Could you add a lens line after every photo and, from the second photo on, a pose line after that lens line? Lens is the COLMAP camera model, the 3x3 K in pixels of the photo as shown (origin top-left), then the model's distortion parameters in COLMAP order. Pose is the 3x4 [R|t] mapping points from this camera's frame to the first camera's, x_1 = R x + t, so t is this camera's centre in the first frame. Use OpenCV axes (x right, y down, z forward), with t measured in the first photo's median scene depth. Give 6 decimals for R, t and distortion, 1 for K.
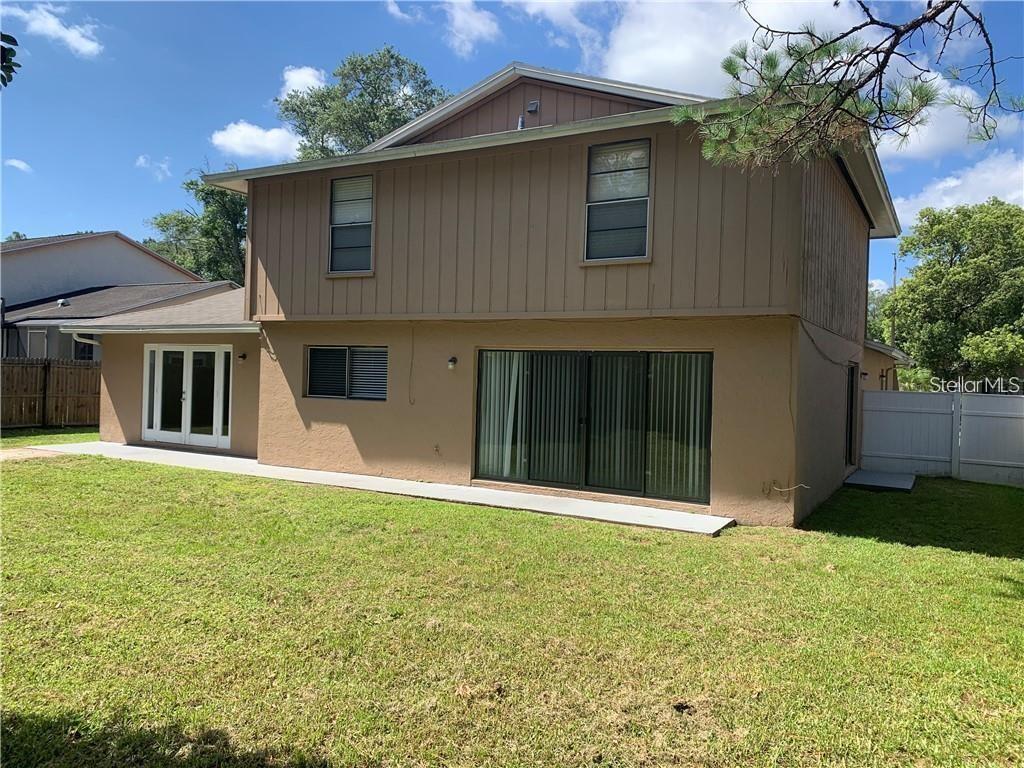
lens RADIAL K [[787.7, 0, 512.0], [0, 787.7, 384.0], [0, 0, 1]] dist [0.019019, -0.000123]
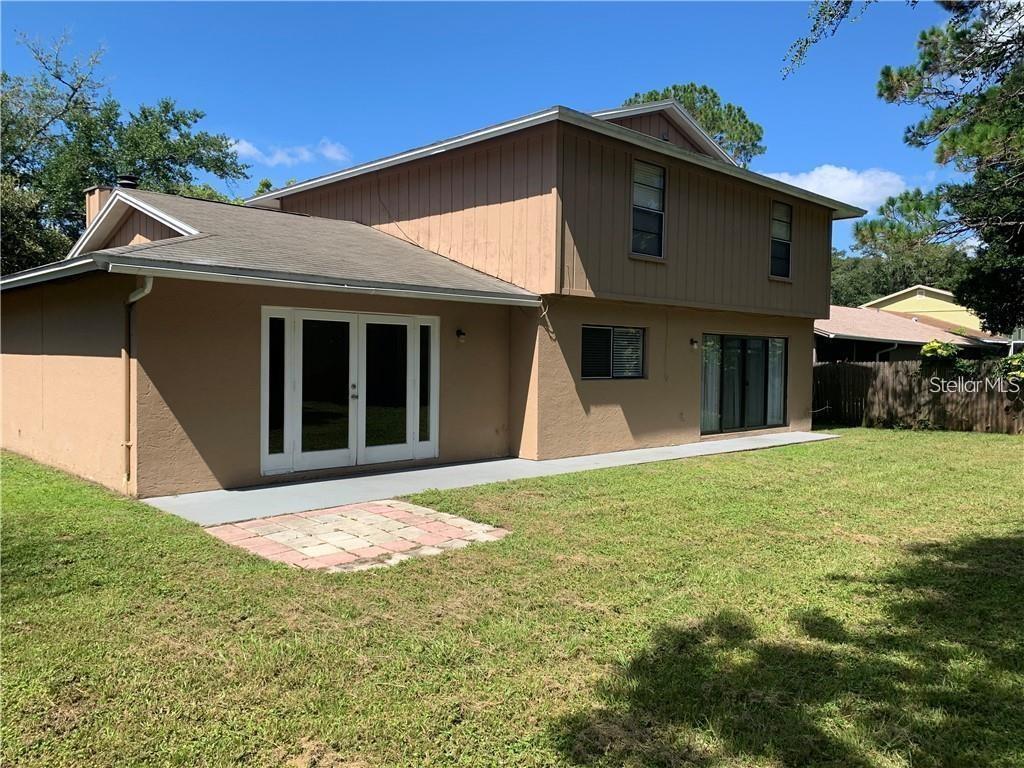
lens RADIAL K [[787.7, 0, 512.0], [0, 787.7, 384.0], [0, 0, 1]] dist [0.019019, -0.000123]
pose [[0.287147, -0.060968, 0.955944, -1.164732], [0.001819, 0.998005, 0.063104, -0.037151], [-0.957885, -0.016381, 0.286685, 0.806749]]
